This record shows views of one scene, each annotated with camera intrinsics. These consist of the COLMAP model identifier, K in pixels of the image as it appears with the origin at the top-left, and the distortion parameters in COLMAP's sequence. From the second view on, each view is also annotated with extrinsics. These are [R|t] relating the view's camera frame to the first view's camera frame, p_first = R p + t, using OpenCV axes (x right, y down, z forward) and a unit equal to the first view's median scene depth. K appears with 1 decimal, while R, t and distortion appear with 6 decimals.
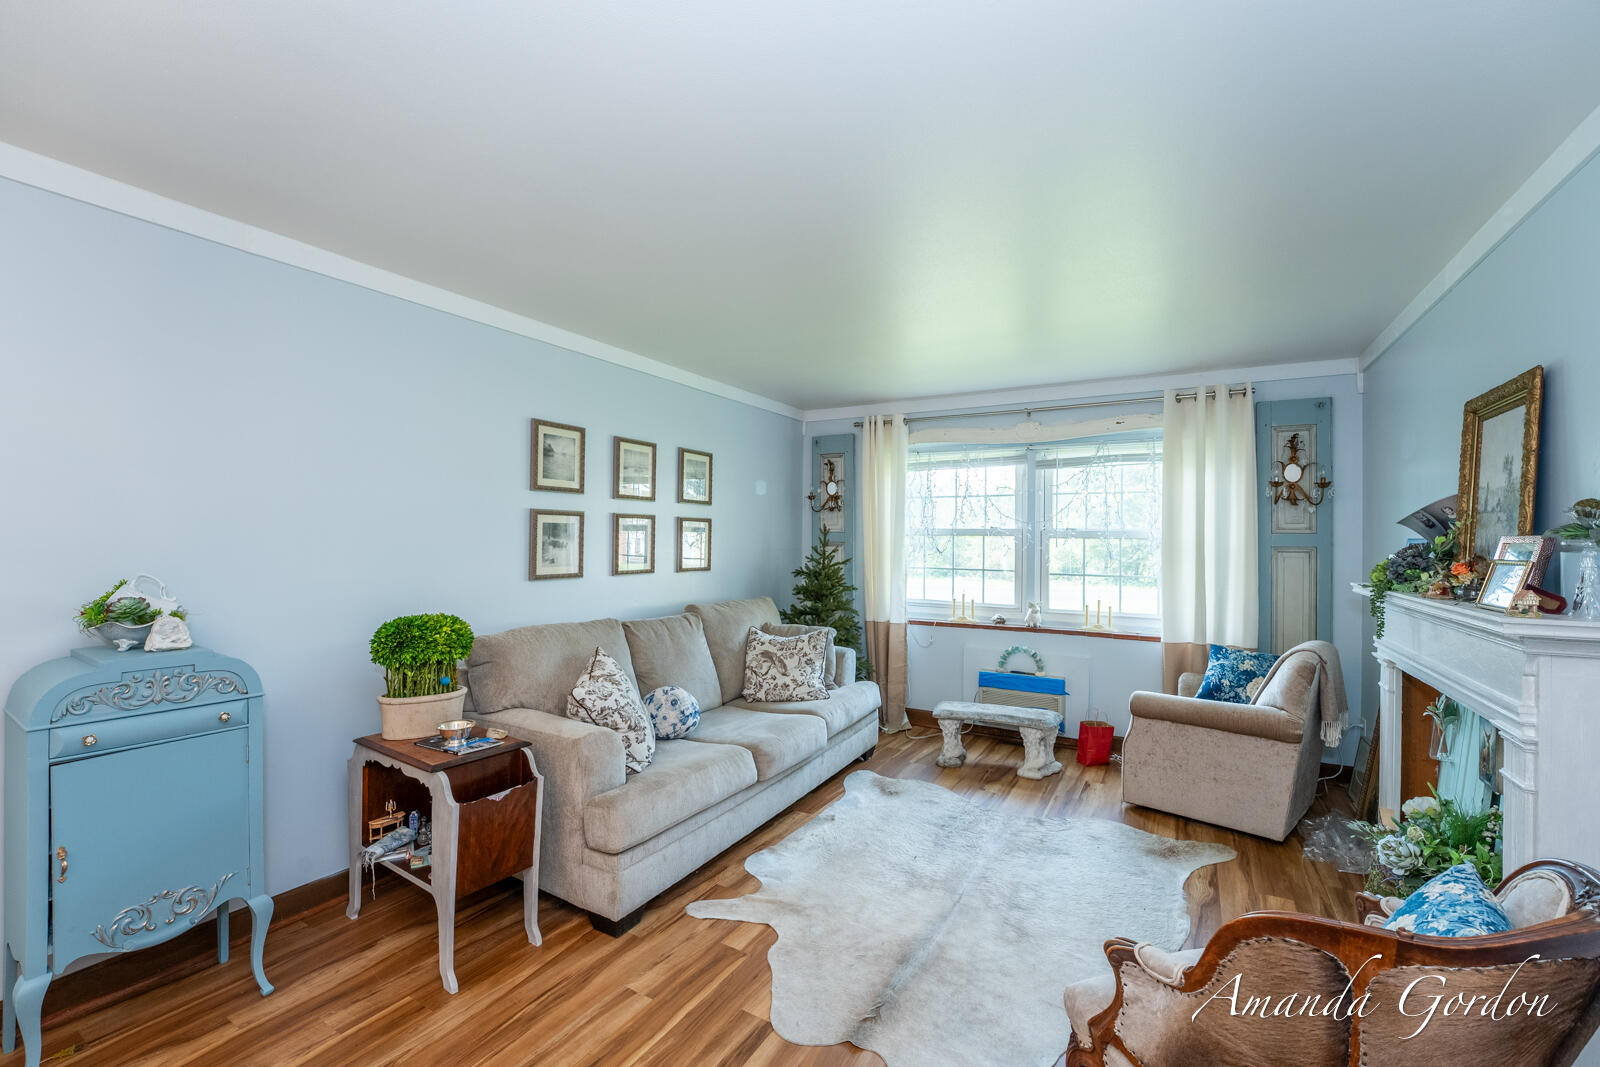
lens RADIAL K [[680.8, 0, 798.4], [0, 680.8, 519.5], [0, 0, 1]] dist [-0.000393, -0.000002]
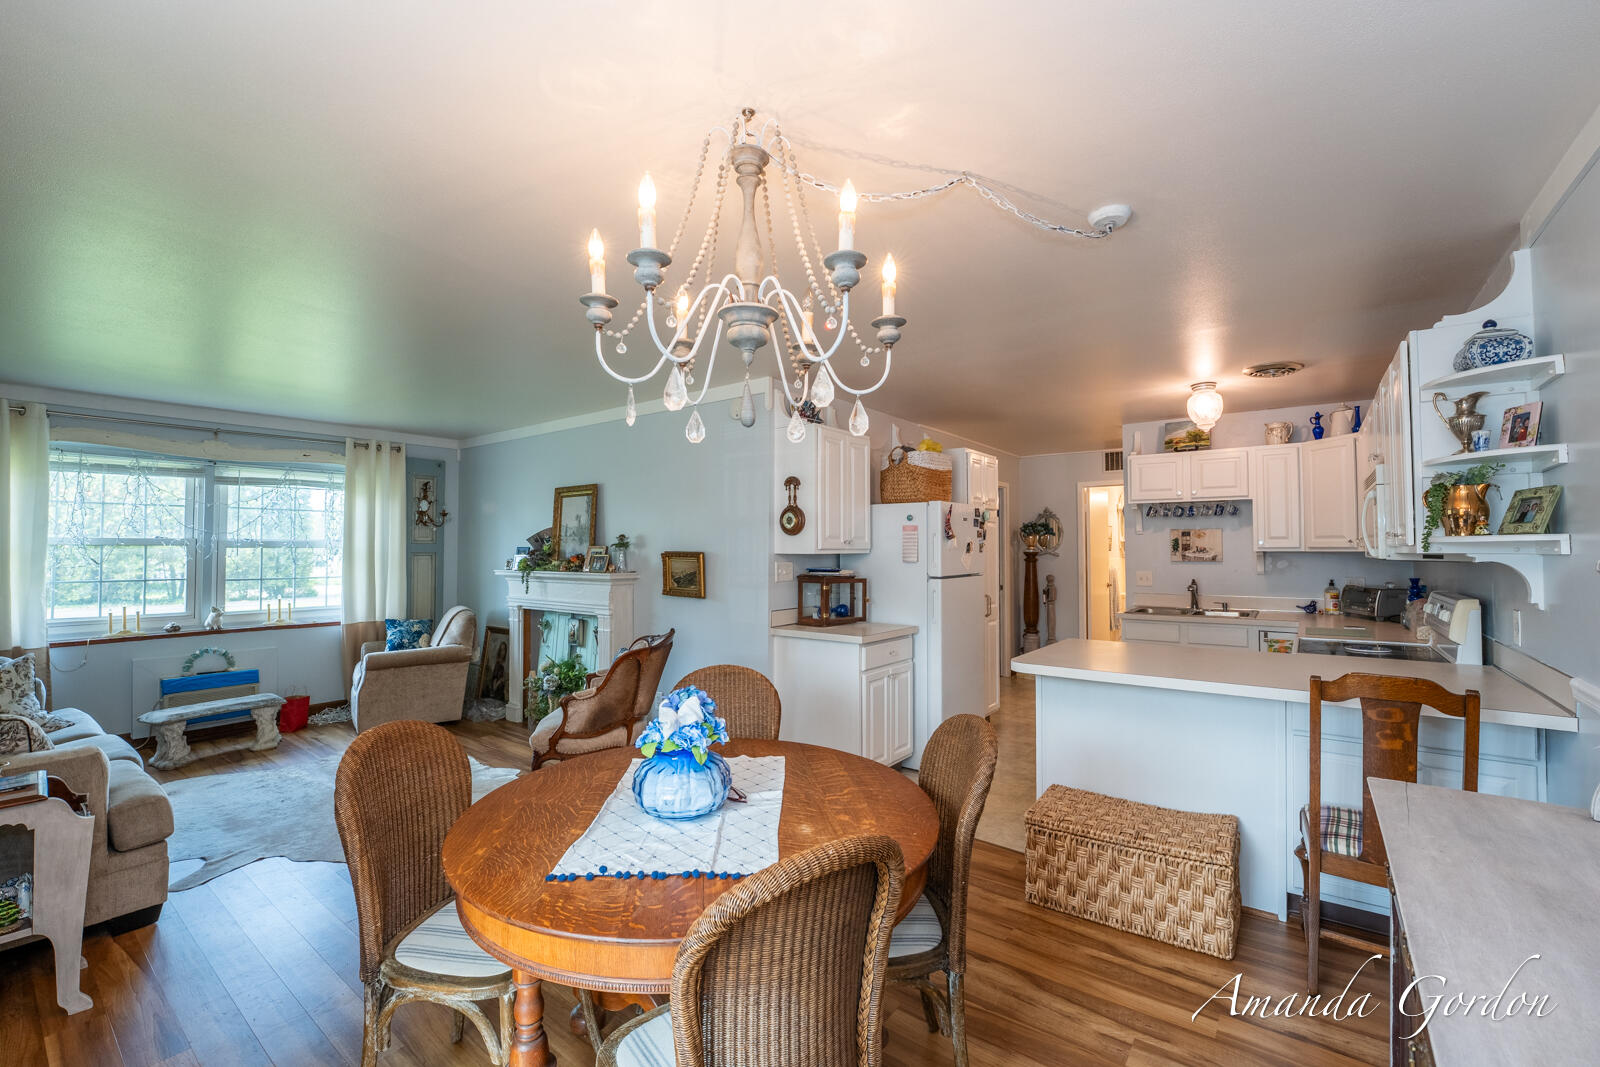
lens RADIAL K [[663.6, 0, 800.0], [0, 663.6, 533.5], [0, 0, 1]] dist [-0.000197, -0.000017]
pose [[0.144389, 0.013577, 0.989428, -0.642867], [-0.025755, 0.999619, -0.009959, -0.010191], [-0.989186, -0.024044, 0.144684, -0.082660]]
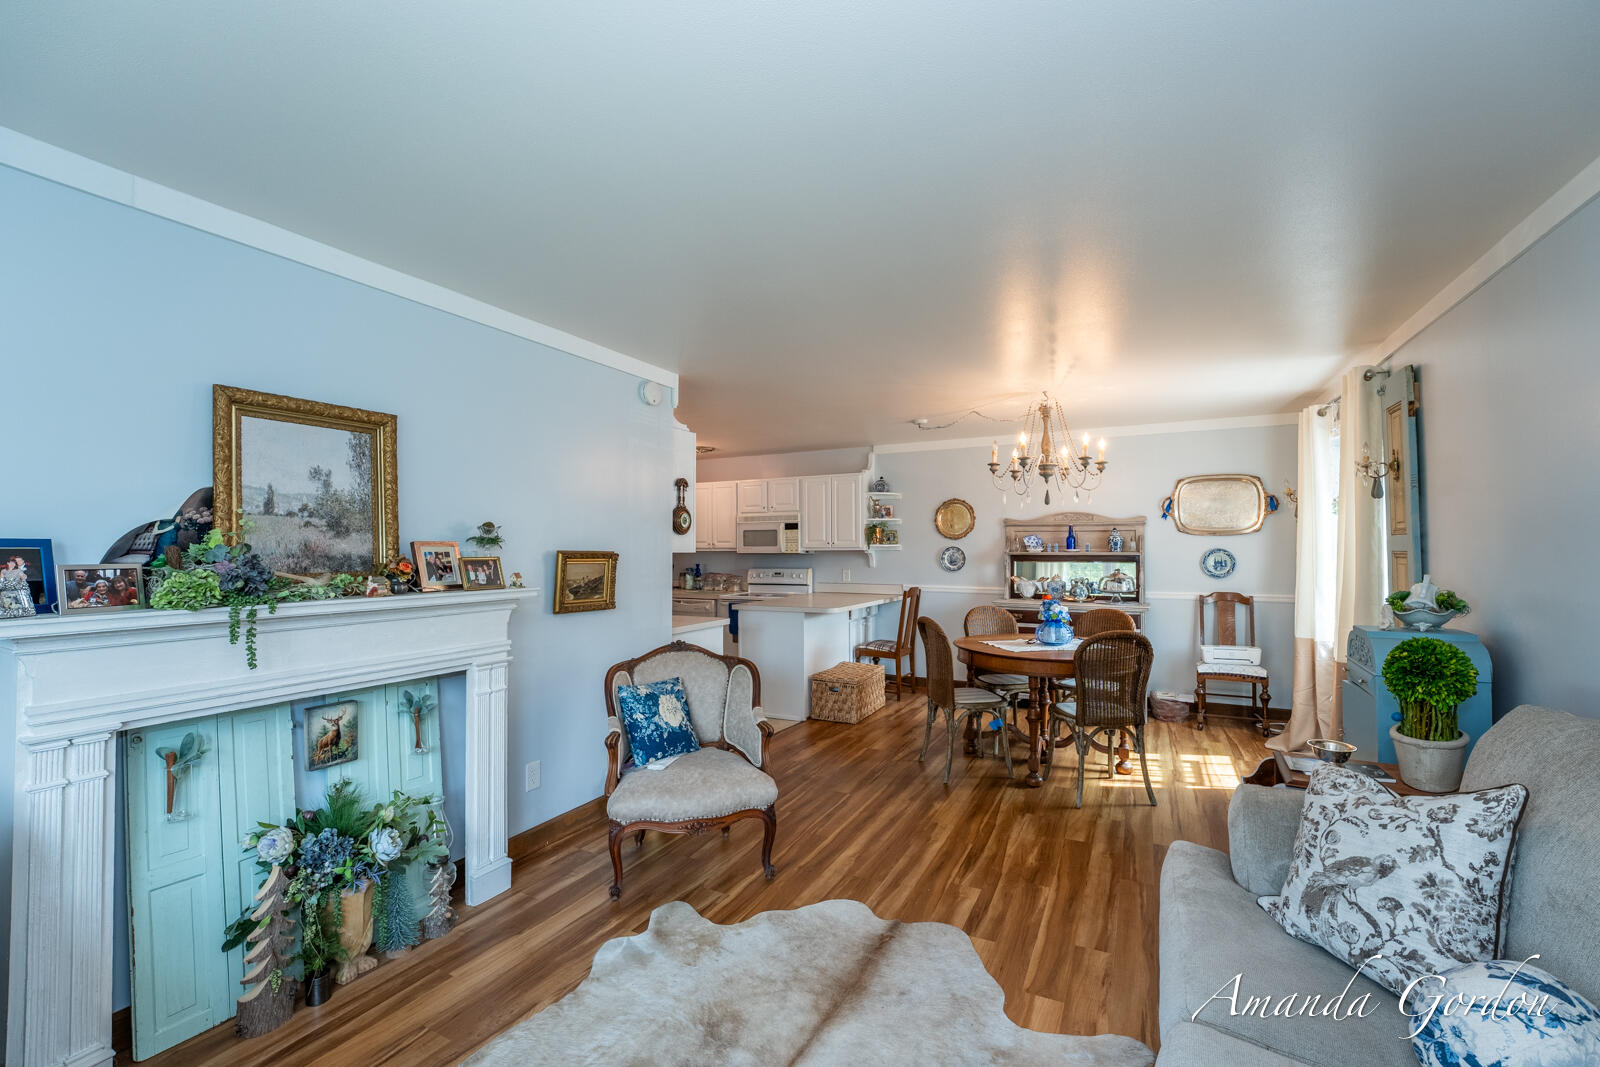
lens RADIAL K [[673.8, 0, 800.0], [0, 673.8, 533.5], [0, 0, 1]] dist [0.000007, -0.000015]
pose [[-0.999373, -0.006250, -0.034864, 0.147805], [-0.004414, 0.998610, -0.052518, 0.033212], [0.035144, -0.052331, -0.998011, 1.065504]]
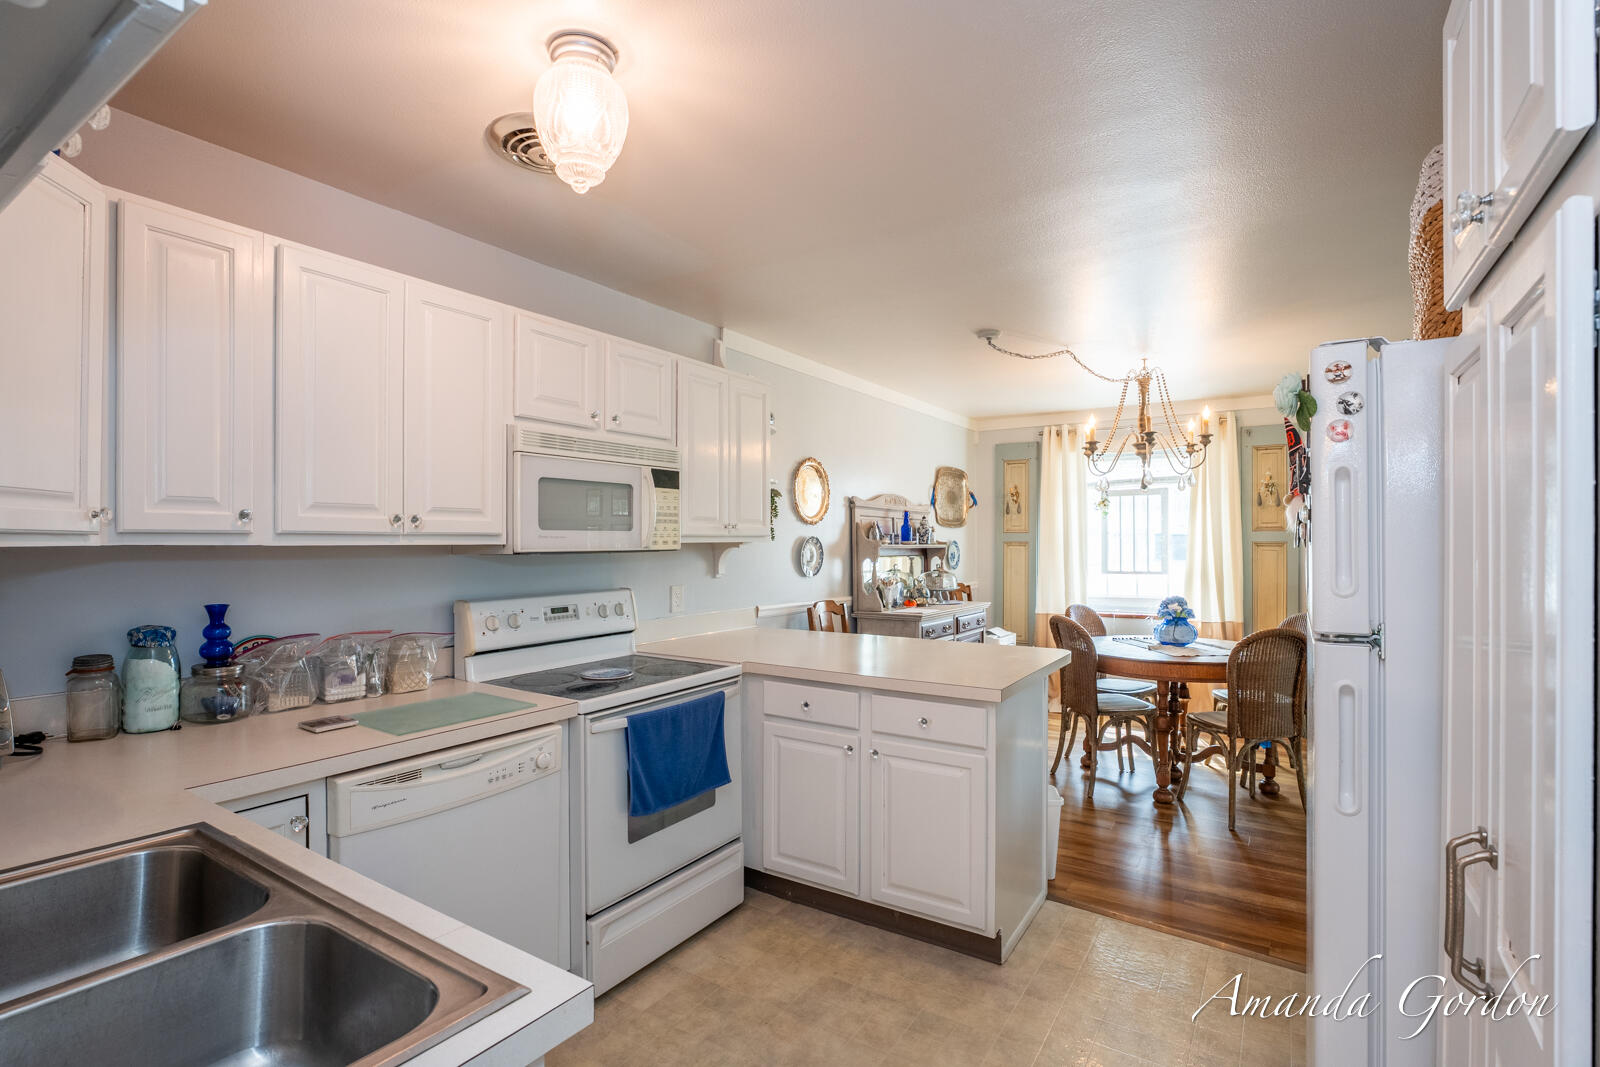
lens RADIAL K [[755.5, 0, 798.4], [0, 755.5, 539.2], [0, 0, 1]] dist [-0.000613, -0.000076]
pose [[-0.078665, -0.009294, -0.996858, 0.794602], [0.031576, 0.999432, -0.011810, -0.002418], [0.996401, -0.032406, -0.078327, -0.400037]]
